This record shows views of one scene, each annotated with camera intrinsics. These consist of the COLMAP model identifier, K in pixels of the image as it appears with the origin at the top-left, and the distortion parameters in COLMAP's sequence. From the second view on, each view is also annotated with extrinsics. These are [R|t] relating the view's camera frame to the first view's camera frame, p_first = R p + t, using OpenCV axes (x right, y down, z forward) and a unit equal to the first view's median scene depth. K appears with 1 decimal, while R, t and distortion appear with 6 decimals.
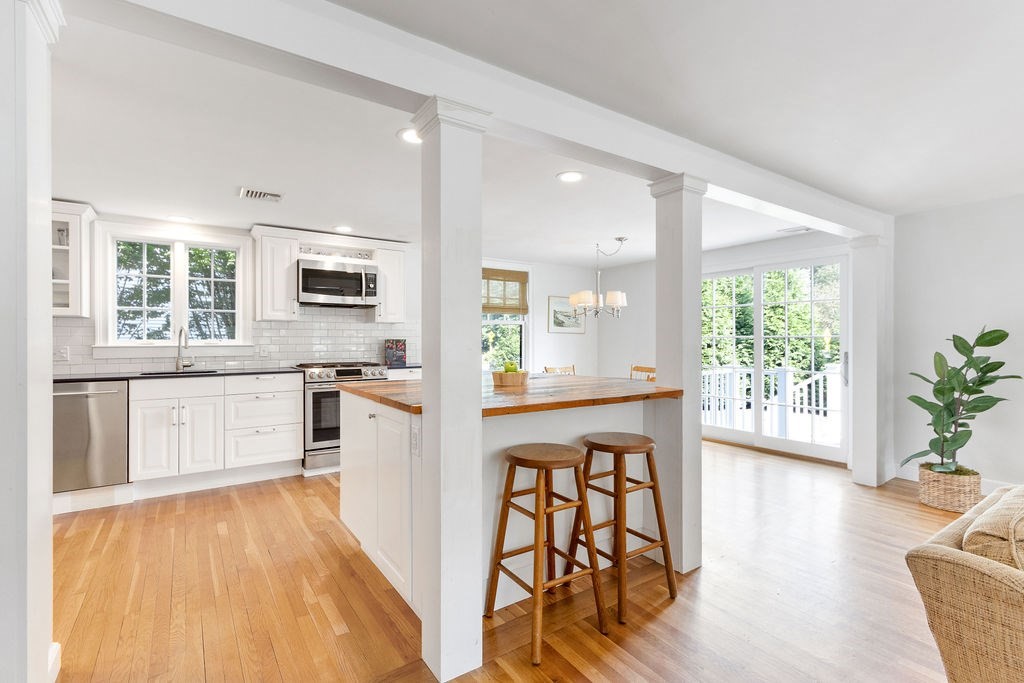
lens RADIAL K [[471.0, 0, 513.2], [0, 471.0, 340.1], [0, 0, 1]] dist [0.003595, 0.000310]
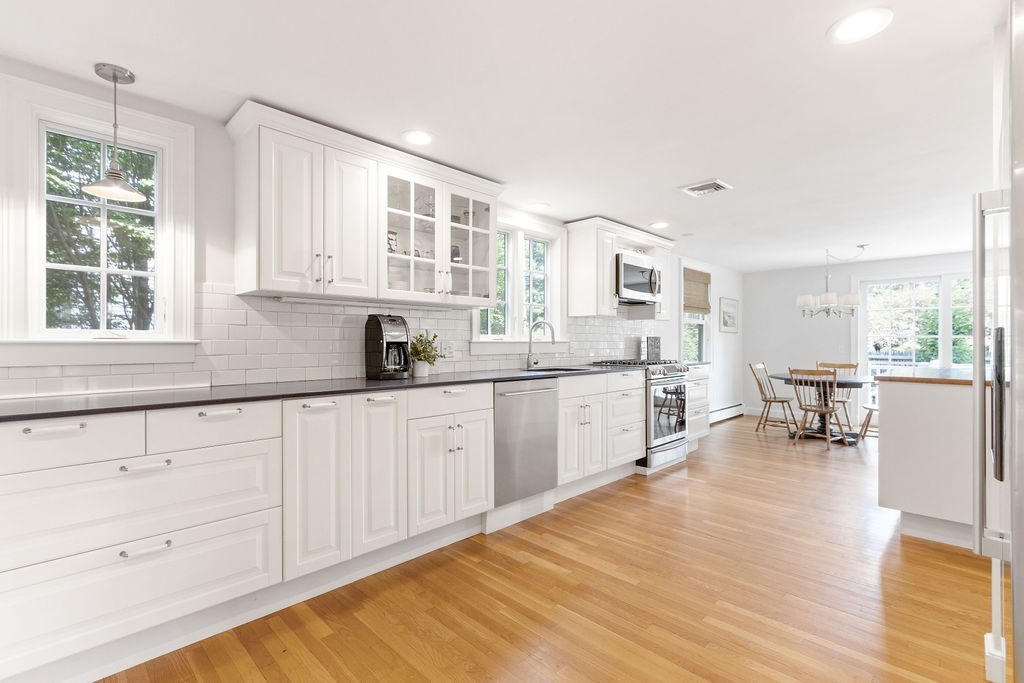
lens RADIAL K [[471.0, 0, 513.0], [0, 471.0, 343.4], [0, 0, 1]] dist [0.003595, 0.000310]
pose [[0.982685, 0.003642, 0.185250, -0.795993], [-0.004464, 0.999982, 0.004022, 0.010648], [-0.185232, -0.004780, 0.982683, 0.074278]]
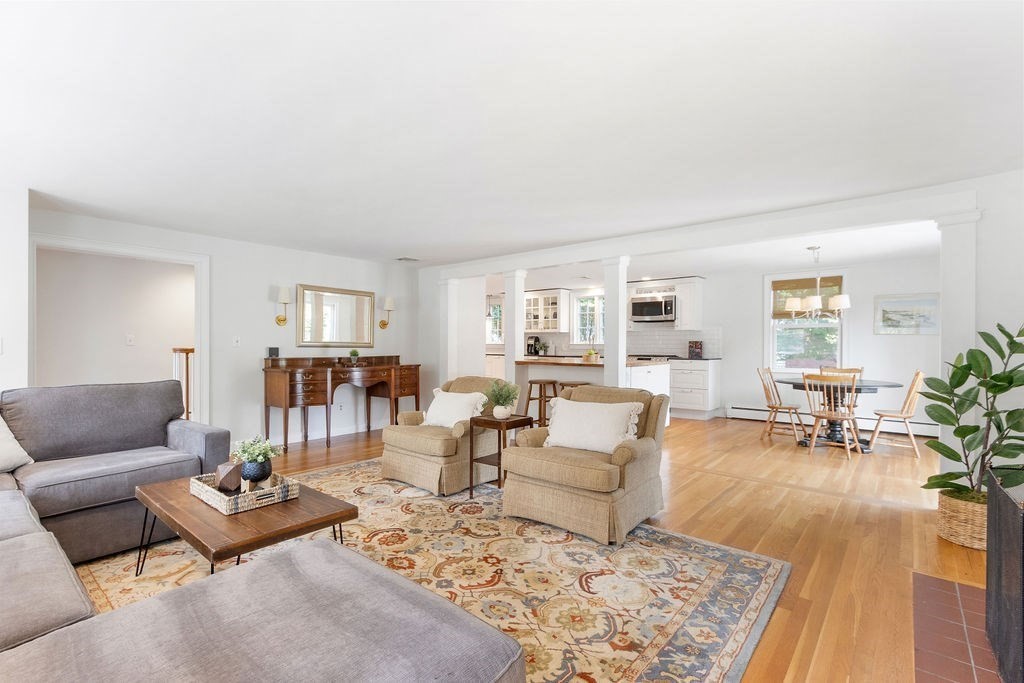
lens RADIAL K [[471.0, 0, 514.2], [0, 471.0, 342.8], [0, 0, 1]] dist [0.003595, 0.000310]
pose [[0.264879, 0.004743, -0.964270, 1.137202], [-0.001503, 0.999989, 0.004506, -0.002003], [0.964280, 0.000256, 0.264884, 0.053336]]
